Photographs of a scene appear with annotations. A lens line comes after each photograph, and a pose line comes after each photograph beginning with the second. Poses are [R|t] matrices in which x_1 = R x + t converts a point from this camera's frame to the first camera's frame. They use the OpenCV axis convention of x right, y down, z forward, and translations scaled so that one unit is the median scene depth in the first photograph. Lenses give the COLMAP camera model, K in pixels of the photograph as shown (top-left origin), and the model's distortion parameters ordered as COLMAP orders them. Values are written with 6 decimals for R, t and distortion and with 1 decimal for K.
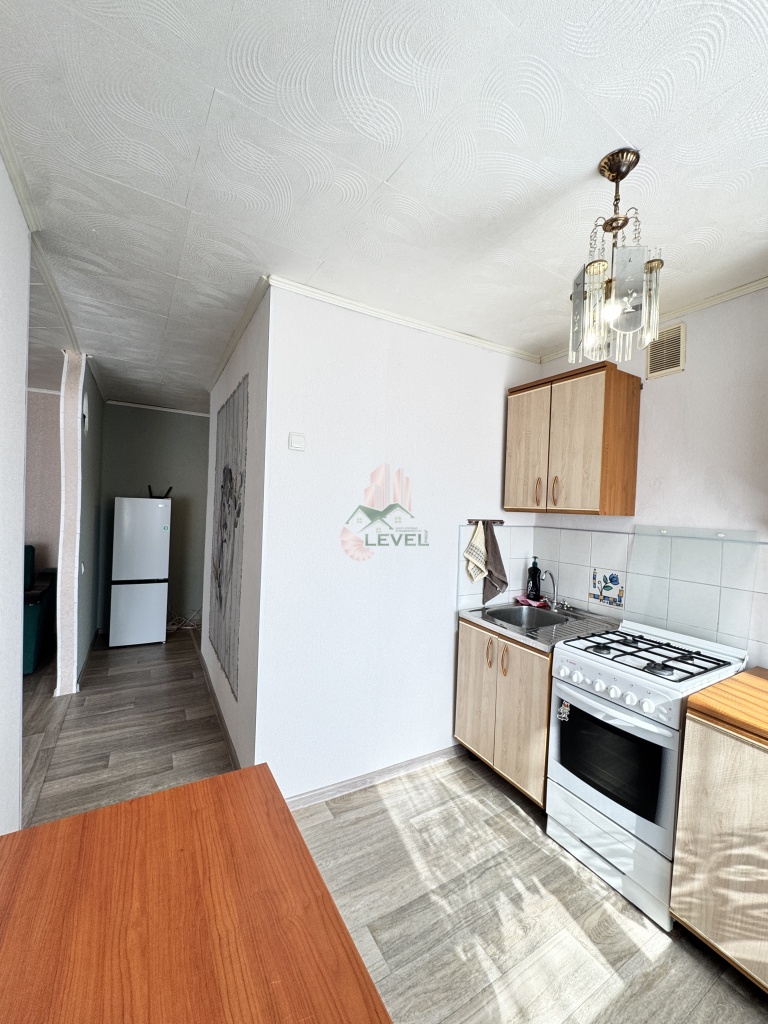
lens RADIAL K [[411.6, 0, 384.4], [0, 411.6, 512.9], [0, 0, 1]] dist [-0.004993, 0.000845]
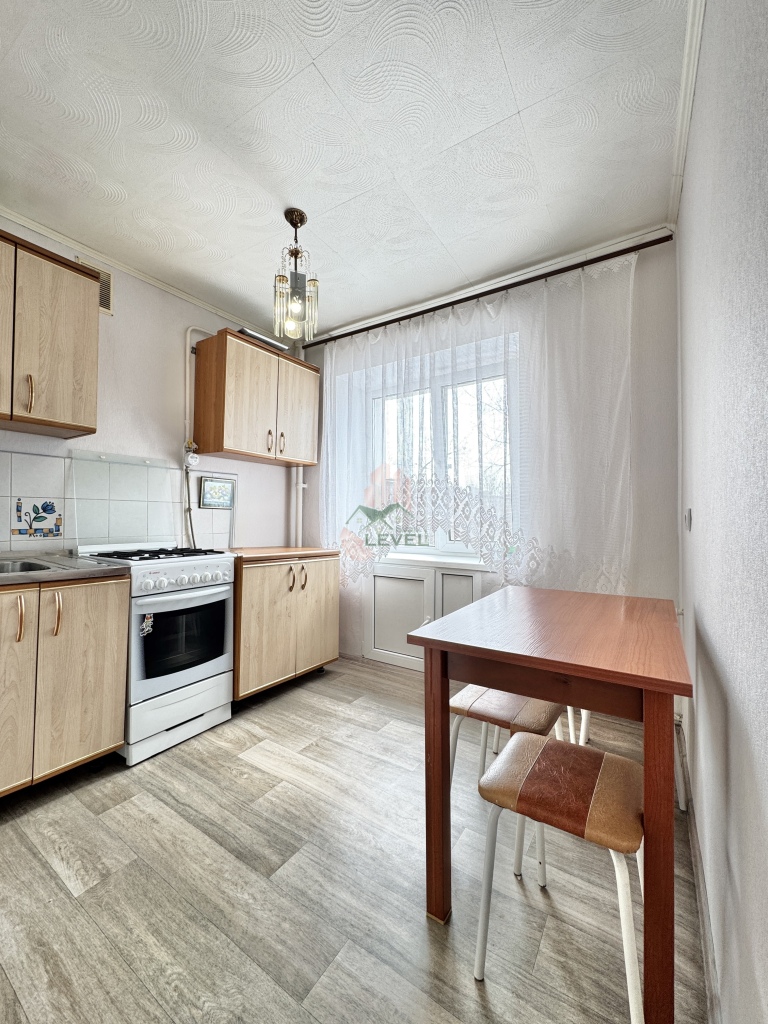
lens RADIAL K [[411.6, 0, 385.0], [0, 411.6, 513.5], [0, 0, 1]] dist [-0.004993, 0.000845]
pose [[-0.439467, -0.029028, 0.897790, -0.728341], [-0.005228, 0.999543, 0.029759, 0.183763], [-0.898244, 0.008384, -0.439418, 0.940593]]
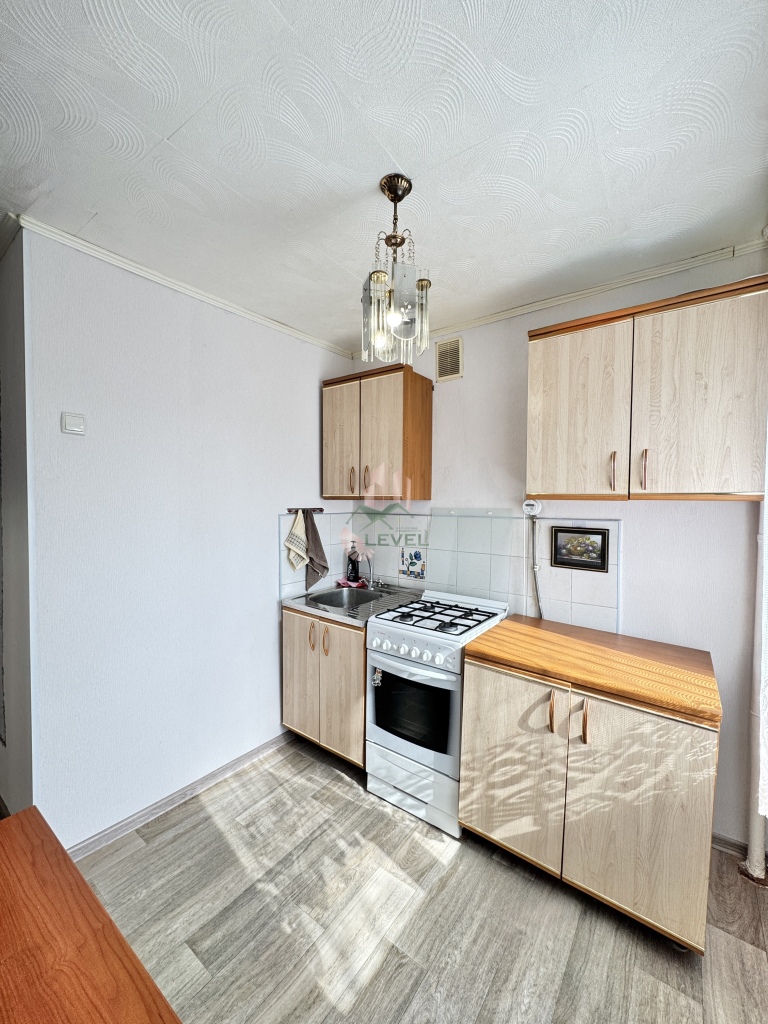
lens RADIAL K [[411.6, 0, 385.6], [0, 411.6, 512.8], [0, 0, 1]] dist [-0.004993, 0.000845]
pose [[0.921033, -0.042258, 0.387185, 0.047644], [0.032886, 0.998984, 0.030801, 0.004047], [-0.388093, -0.015636, 0.921487, -0.027078]]
